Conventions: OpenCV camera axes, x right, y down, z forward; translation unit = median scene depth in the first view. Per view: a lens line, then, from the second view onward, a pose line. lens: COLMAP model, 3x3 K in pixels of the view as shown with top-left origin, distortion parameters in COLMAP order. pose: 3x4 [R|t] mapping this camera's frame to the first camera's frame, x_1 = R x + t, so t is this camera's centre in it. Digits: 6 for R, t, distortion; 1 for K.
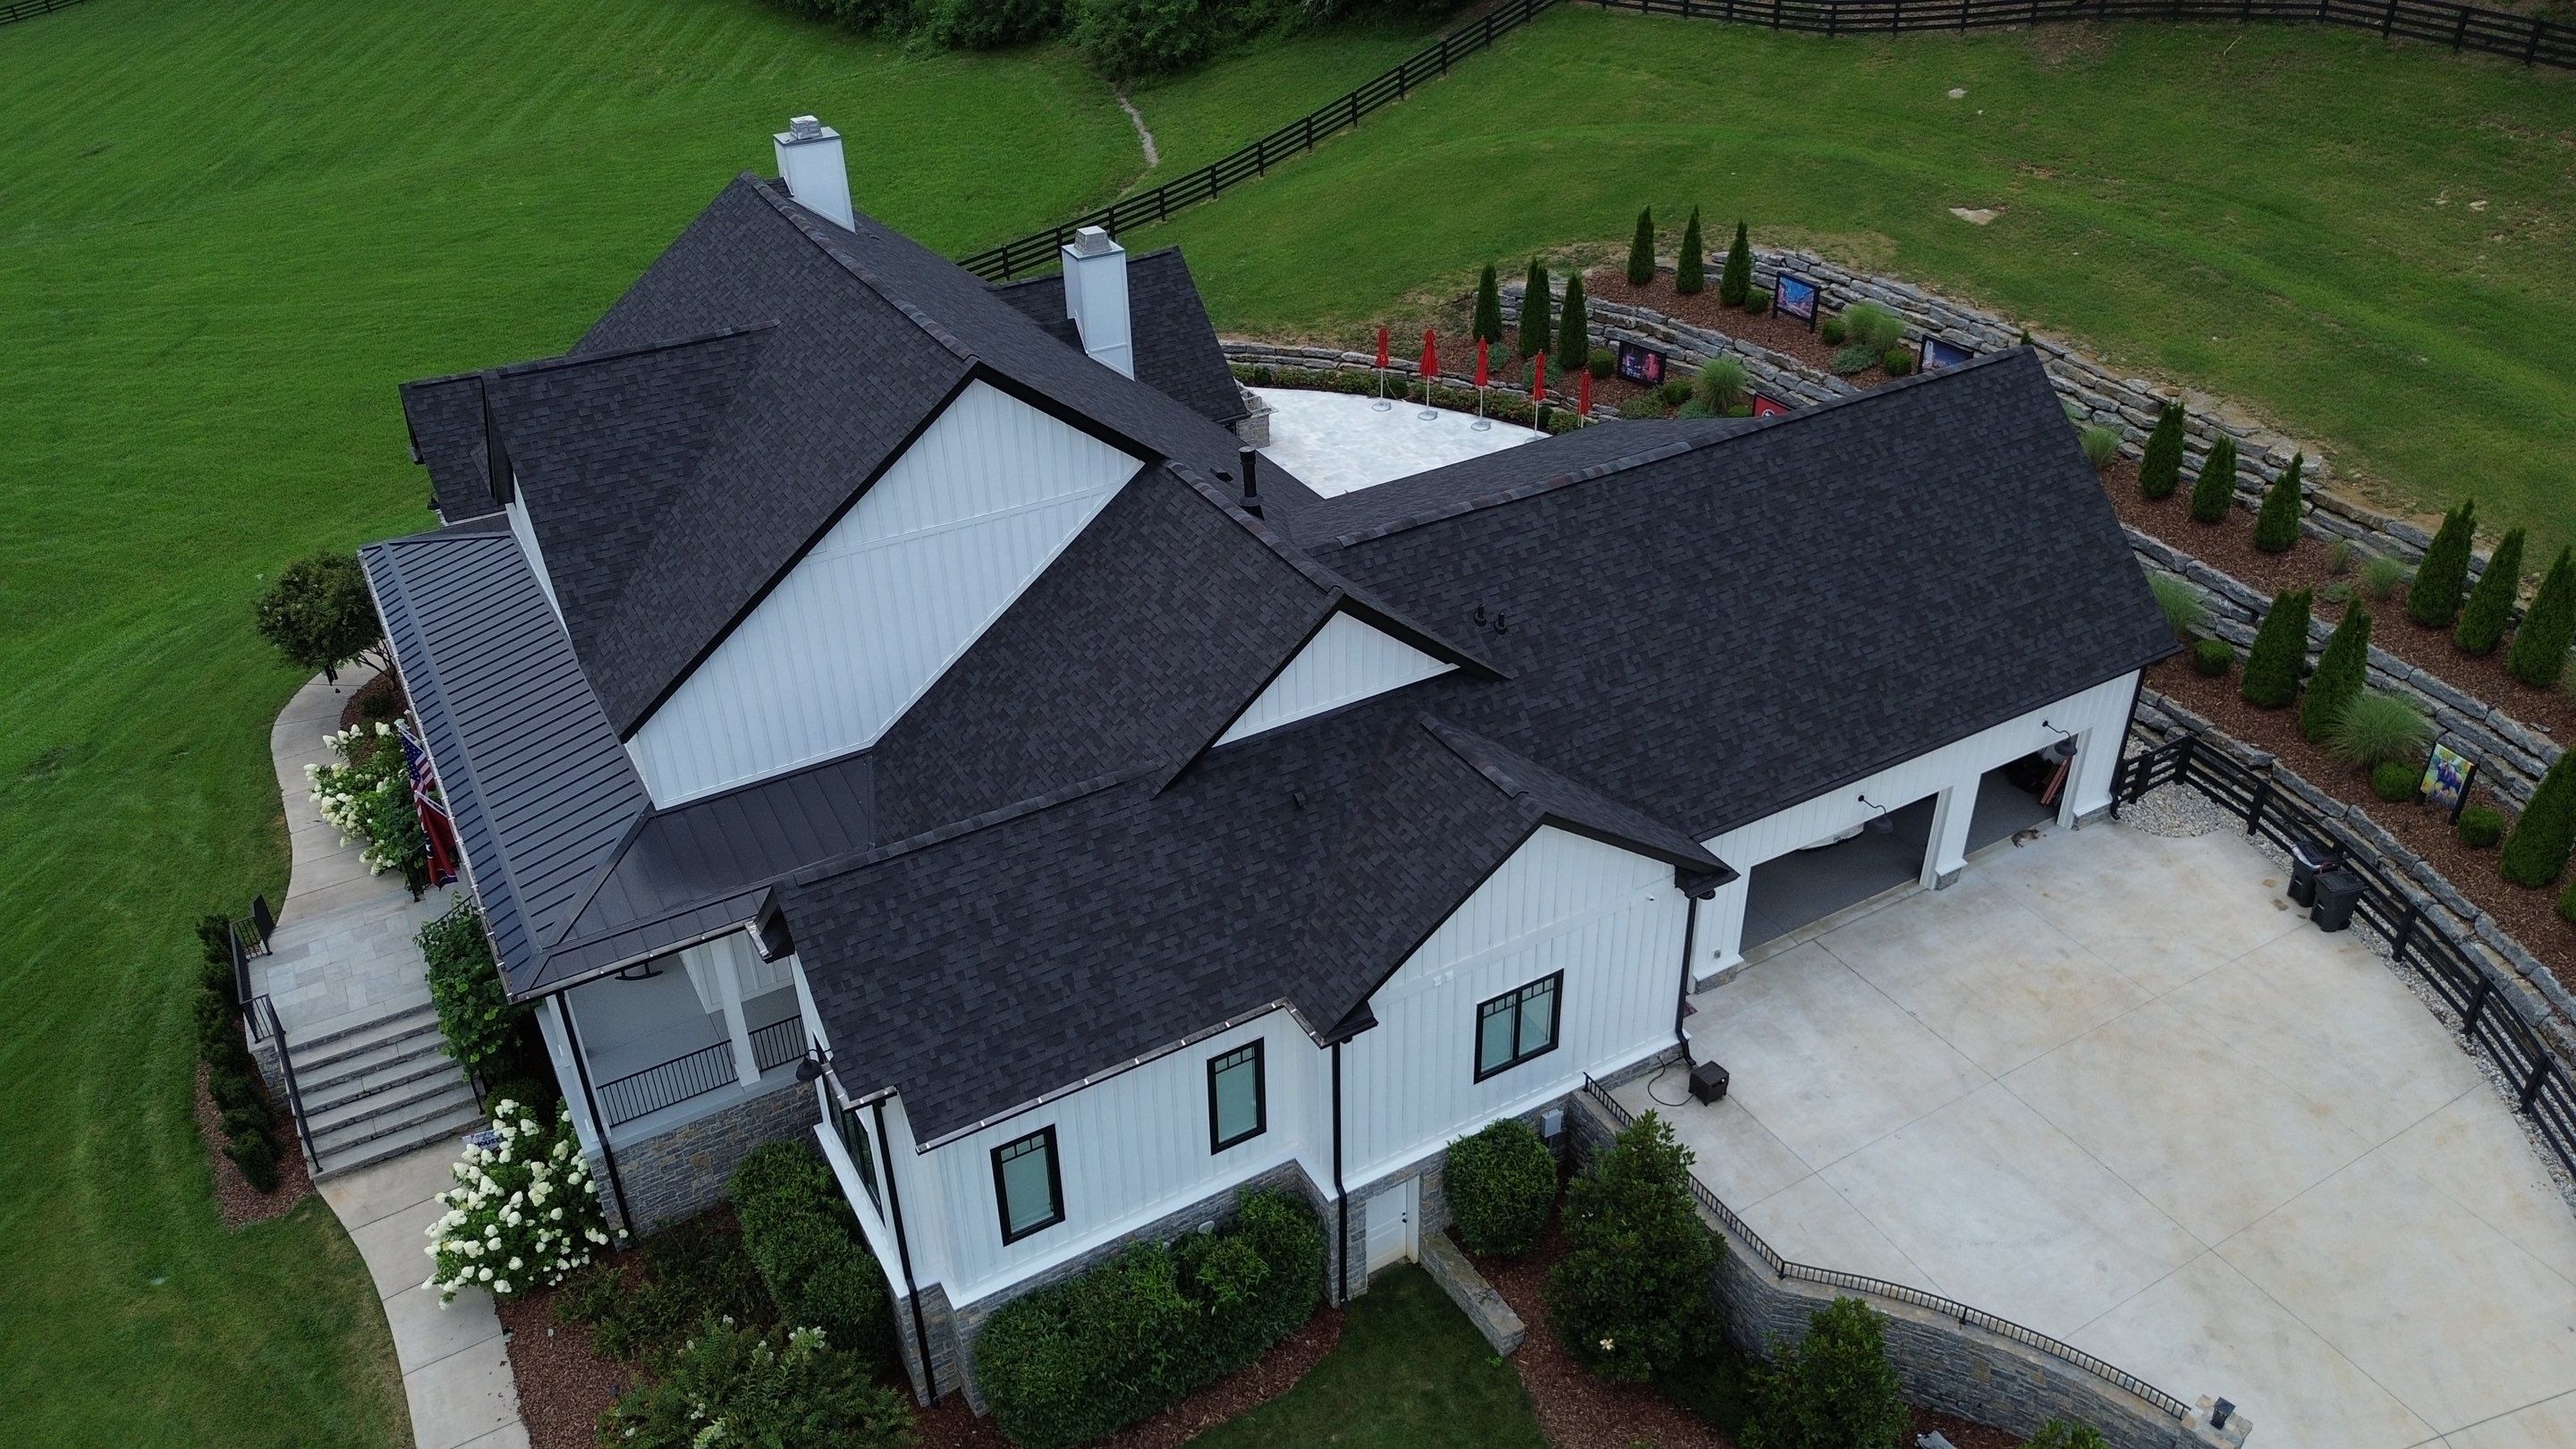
lens RADIAL K [[1814.8, 0, 1288.0], [0, 1814.8, 724.5], [0, 0, 1]] dist [0.024477, -0.002744]
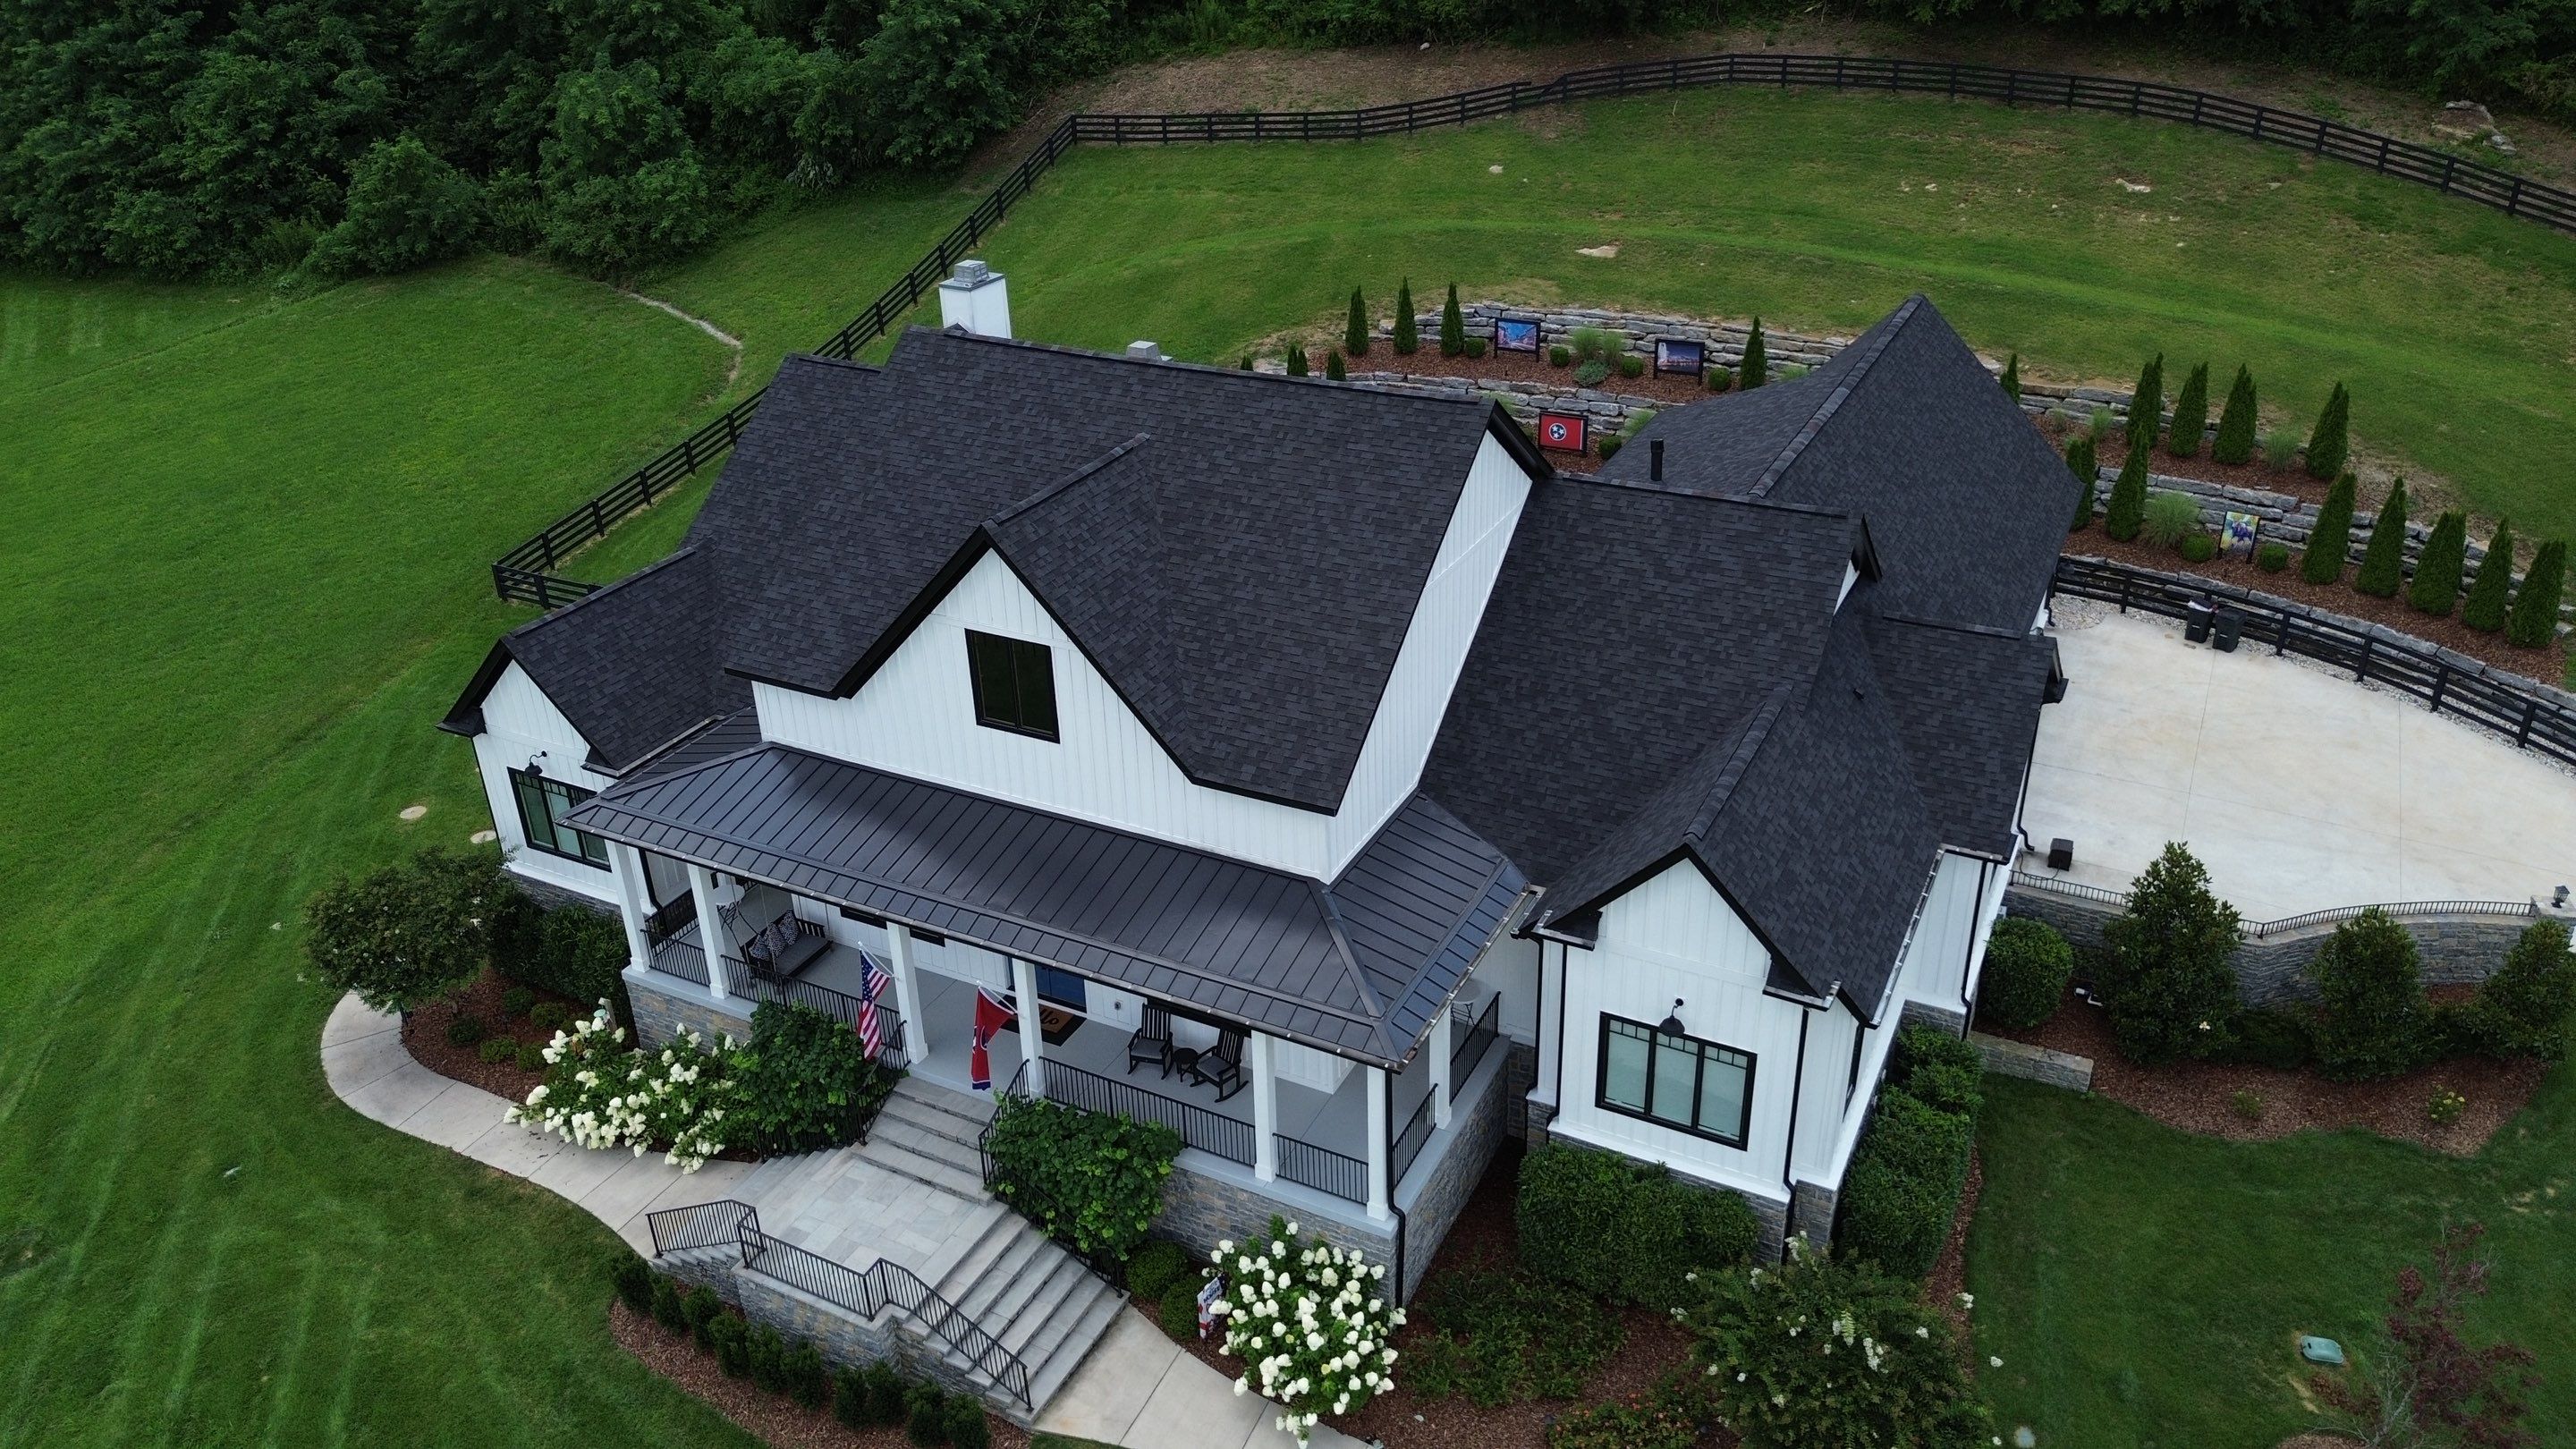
lens RADIAL K [[1816.4, 0, 1288.0], [0, 1816.4, 724.5], [0, 0, 1]] dist [0.061765, -0.056155]
pose [[0.844013, -0.255000, 0.471823, -0.473760], [0.298081, 0.954382, -0.017415, -0.016287], [-0.445858, 0.155340, 0.881521, 0.057832]]
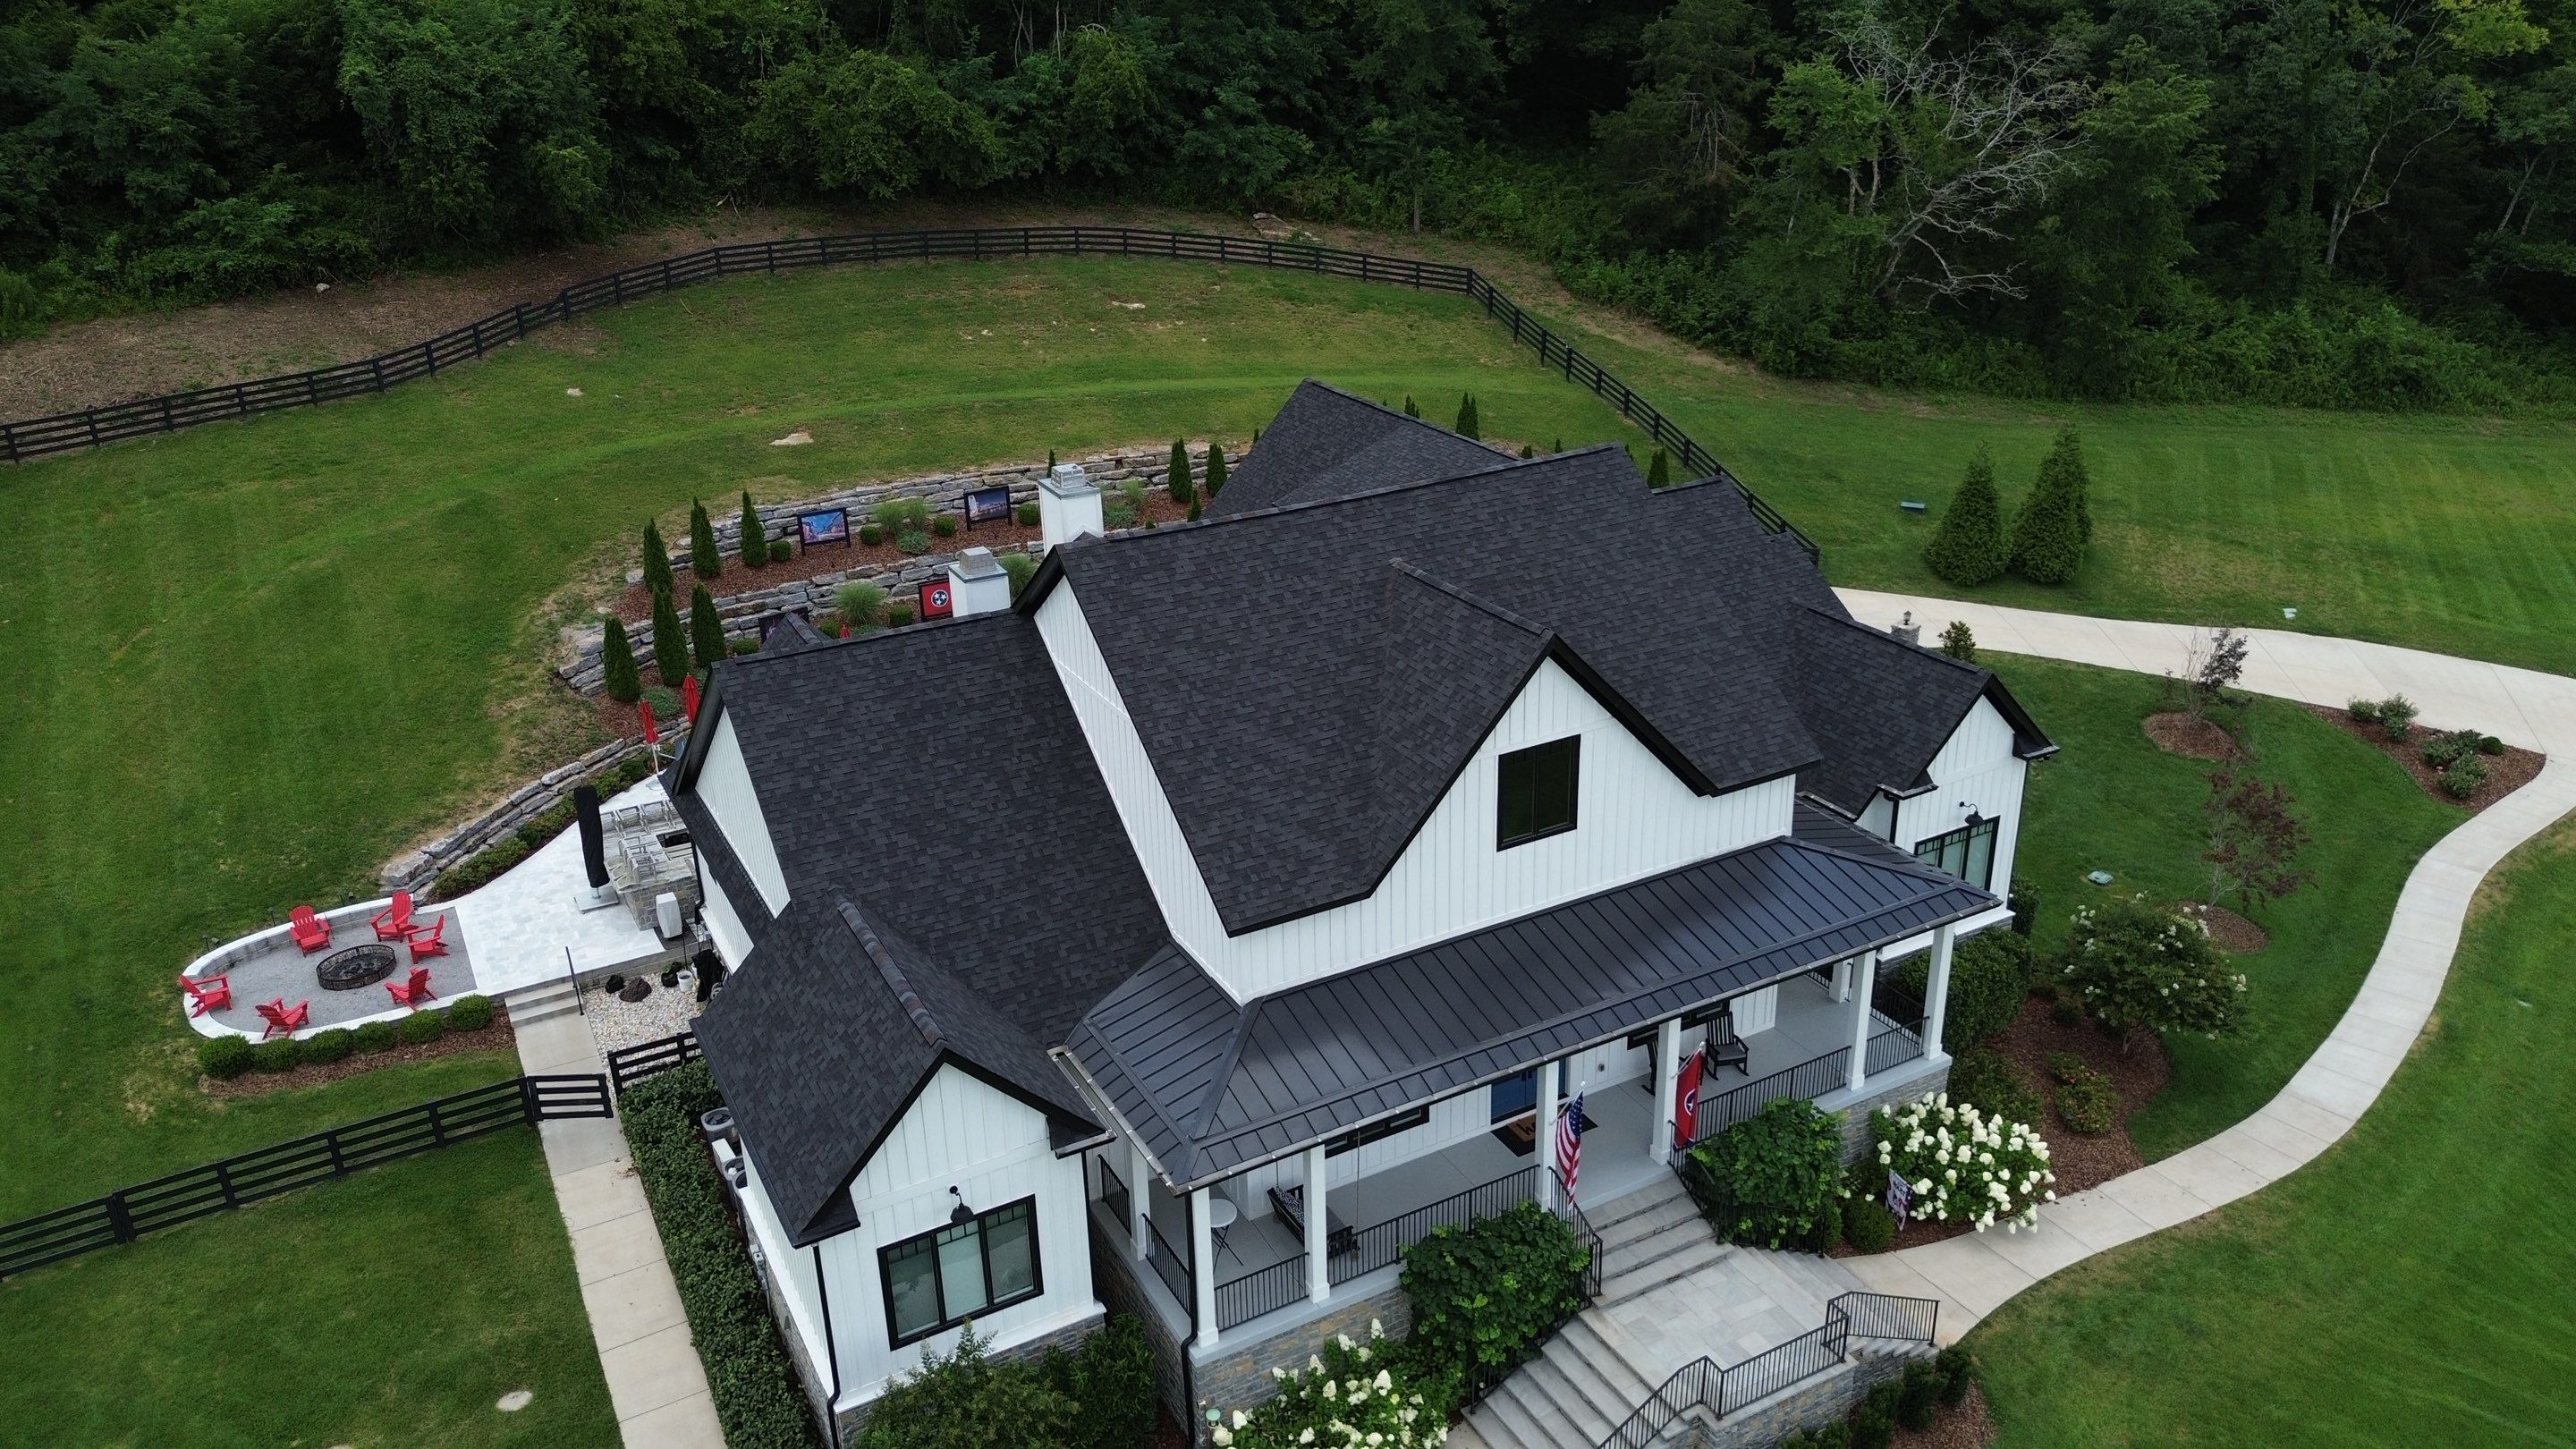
lens RADIAL K [[1816.4, 0, 1288.0], [0, 1816.4, 724.5], [0, 0, 1]] dist [0.061765, -0.056155]
pose [[0.028659, -0.378221, 0.925271, -0.831988], [0.557393, 0.774425, 0.299296, -0.320115], [-0.829754, 0.507162, 0.233012, 0.550118]]
